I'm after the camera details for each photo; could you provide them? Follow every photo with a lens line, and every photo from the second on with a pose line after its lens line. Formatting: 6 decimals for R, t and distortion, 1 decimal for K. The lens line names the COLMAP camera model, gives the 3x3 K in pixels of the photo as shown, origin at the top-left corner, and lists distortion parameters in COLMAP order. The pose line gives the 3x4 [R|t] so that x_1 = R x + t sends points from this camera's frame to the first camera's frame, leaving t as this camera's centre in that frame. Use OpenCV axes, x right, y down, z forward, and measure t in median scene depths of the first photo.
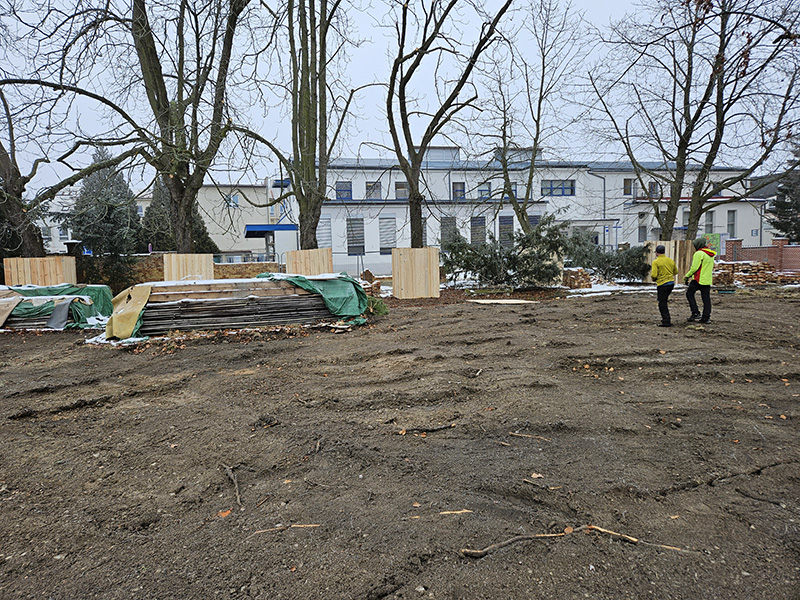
lens RADIAL K [[527.1, 0, 388.2], [0, 527.1, 297.8], [0, 0, 1]] dist [0.075973, -0.055888]
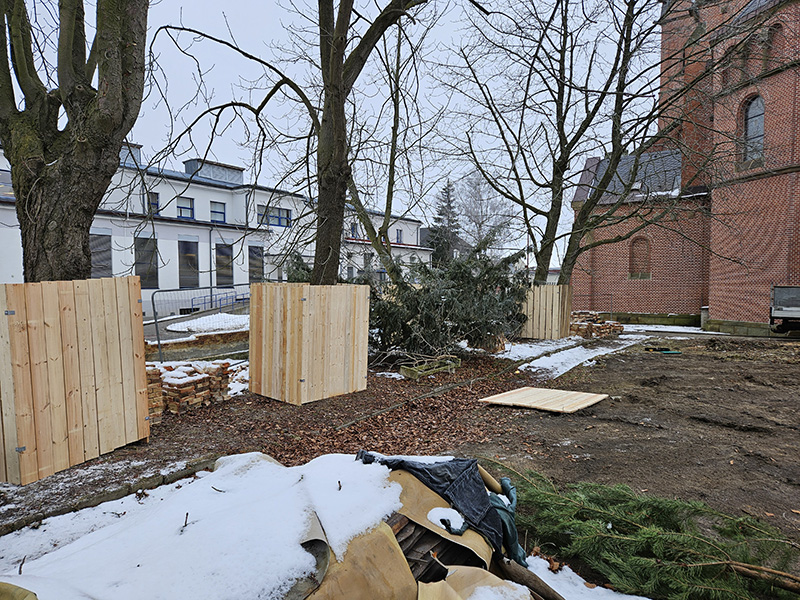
lens RADIAL K [[527.1, 0, 388.2], [0, 527.1, 297.8], [0, 0, 1]] dist [0.075973, -0.055888]
pose [[0.773025, 0.010217, 0.634293, -0.079950], [0.034472, 0.997716, -0.058083, -0.023186], [-0.633438, 0.066765, 0.770908, 0.261048]]
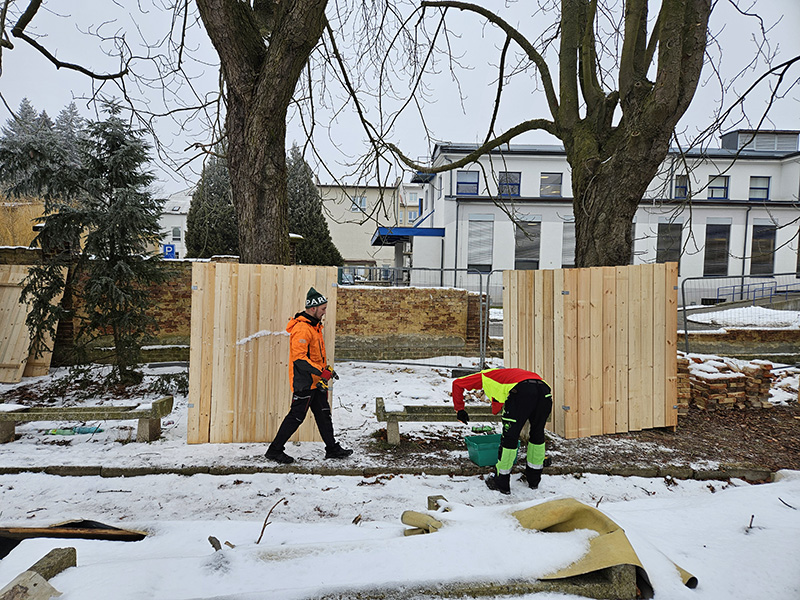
lens RADIAL K [[527.1, 0, 388.2], [0, 527.1, 297.8], [0, 0, 1]] dist [0.075973, -0.055888]
pose [[0.976574, 0.058988, -0.206941, -0.086998], [-0.064304, 0.997749, -0.019050, -0.022609], [0.205351, 0.031911, 0.978168, 0.258720]]
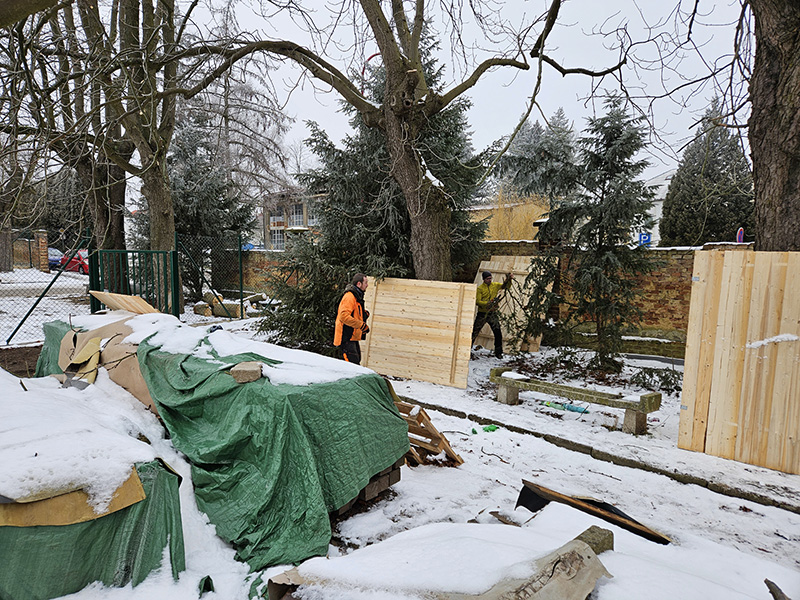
lens RADIAL K [[527.1, 0, 388.2], [0, 527.1, 297.8], [0, 0, 1]] dist [0.075973, -0.055888]
pose [[0.509369, 0.109040, -0.853612, -0.094343], [-0.095166, 0.992993, 0.070057, -0.022181], [0.855270, 0.045550, 0.516177, 0.256768]]
